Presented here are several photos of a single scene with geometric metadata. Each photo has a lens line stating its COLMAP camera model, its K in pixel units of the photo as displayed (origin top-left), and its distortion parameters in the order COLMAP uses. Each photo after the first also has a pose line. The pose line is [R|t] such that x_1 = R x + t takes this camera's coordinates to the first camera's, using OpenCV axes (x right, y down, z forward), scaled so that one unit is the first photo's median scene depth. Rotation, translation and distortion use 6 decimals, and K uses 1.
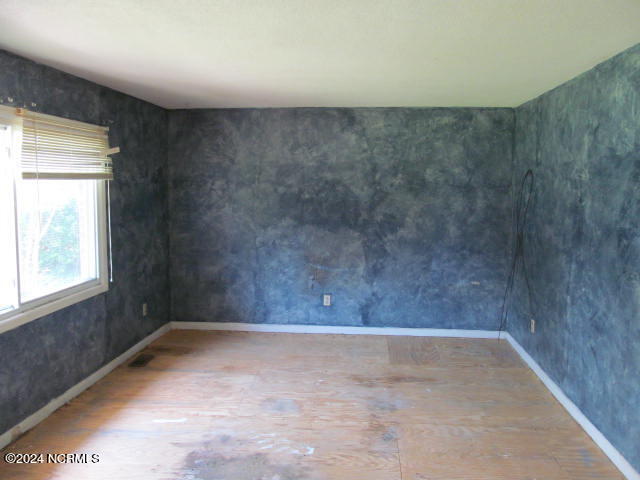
lens RADIAL K [[531.4, 0, 318.4], [0, 531.4, 236.5], [0, 0, 1]] dist [-0.057144, 0.024545]
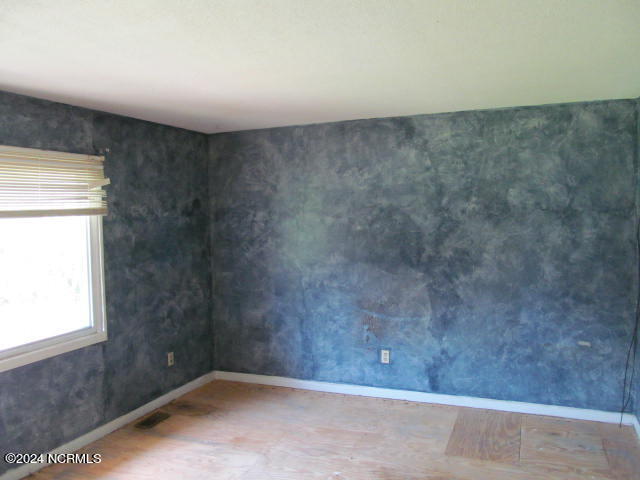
lens RADIAL K [[531.4, 0, 318.4], [0, 531.4, 236.5], [0, 0, 1]] dist [-0.057144, 0.024545]
pose [[0.956472, -0.013044, -0.291532, 0.159489], [-0.000800, 0.998880, -0.047317, -0.023840], [0.291823, 0.045491, 0.955390, 0.203120]]
